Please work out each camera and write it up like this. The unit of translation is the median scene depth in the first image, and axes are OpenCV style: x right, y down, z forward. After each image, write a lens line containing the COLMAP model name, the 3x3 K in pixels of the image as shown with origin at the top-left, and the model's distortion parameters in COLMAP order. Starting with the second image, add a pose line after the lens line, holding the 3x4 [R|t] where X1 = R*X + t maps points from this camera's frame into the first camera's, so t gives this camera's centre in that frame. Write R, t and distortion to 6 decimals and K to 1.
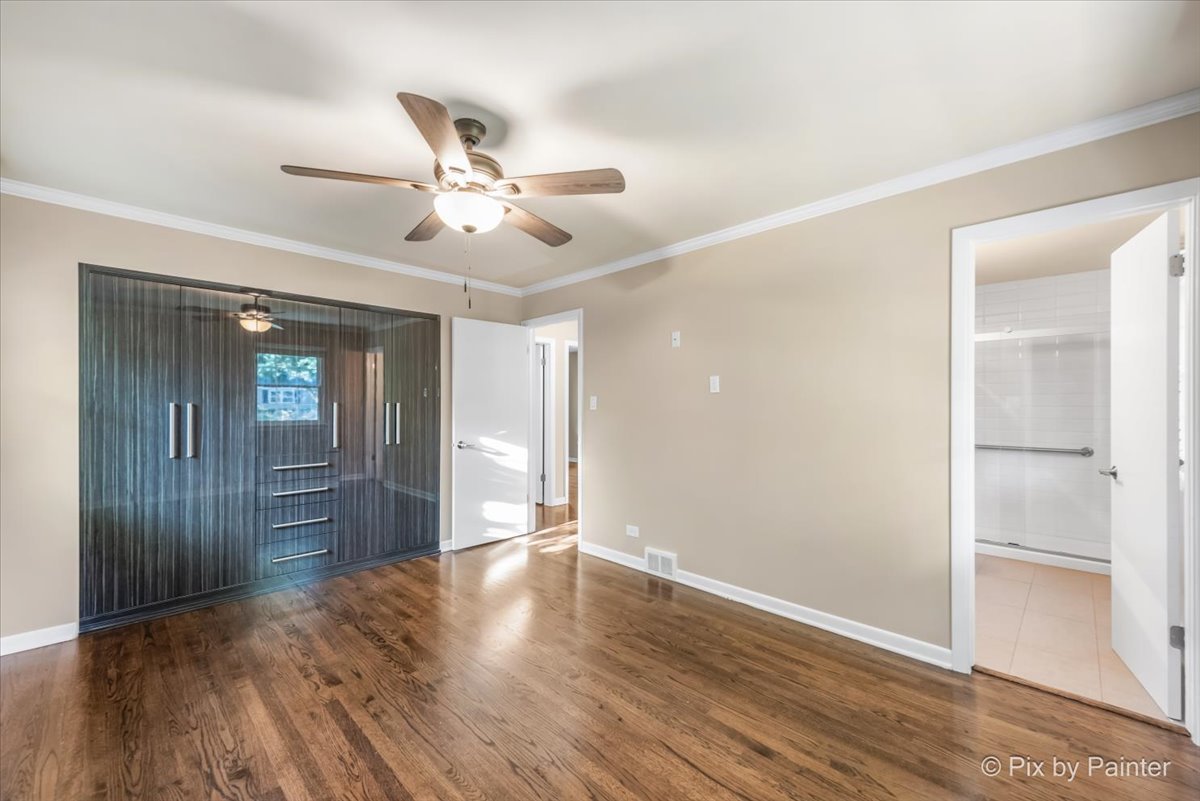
lens RADIAL K [[480.6, 0, 602.1], [0, 480.6, 403.6], [0, 0, 1]] dist [0.000681, 0.000049]
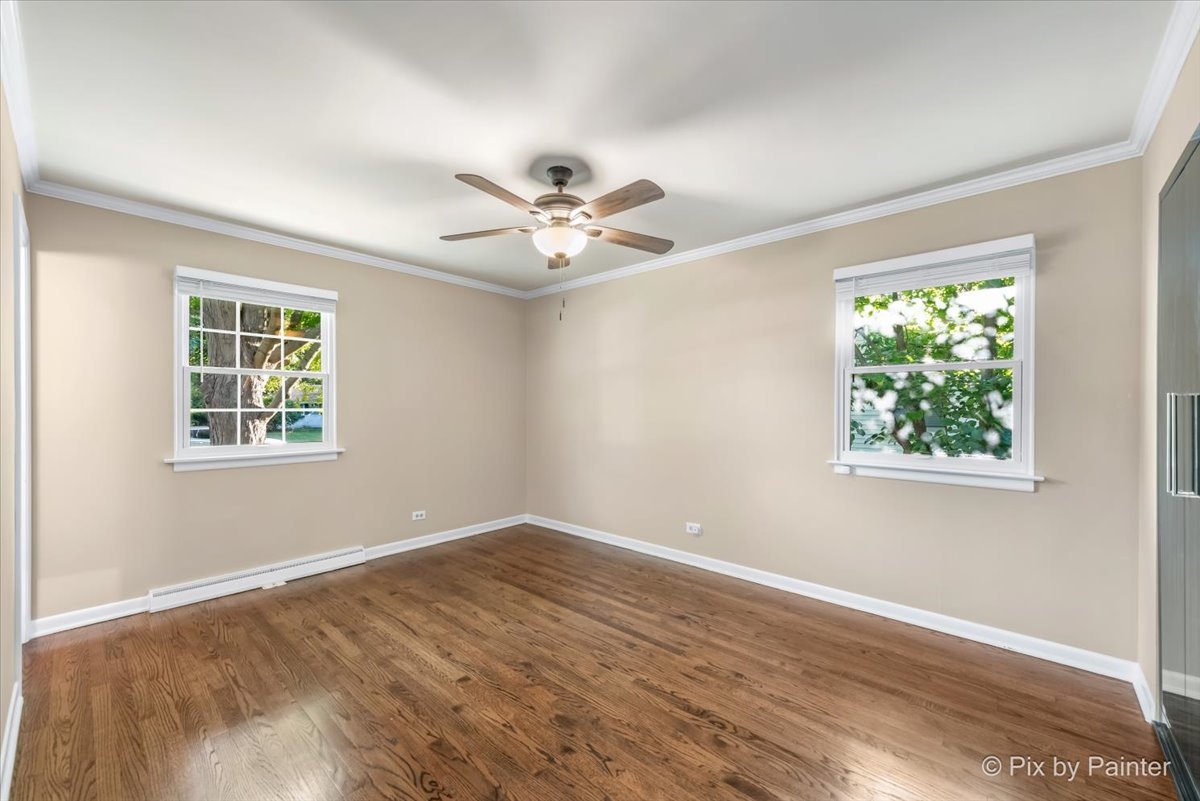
lens RADIAL K [[480.6, 0, 602.1], [0, 480.6, 403.6], [0, 0, 1]] dist [0.000681, 0.000049]
pose [[-0.999163, -0.000993, -0.040893, -0.346360], [-0.000923, 0.999998, -0.001714, 0.018841], [0.040894, -0.001675, -0.999162, 2.321544]]
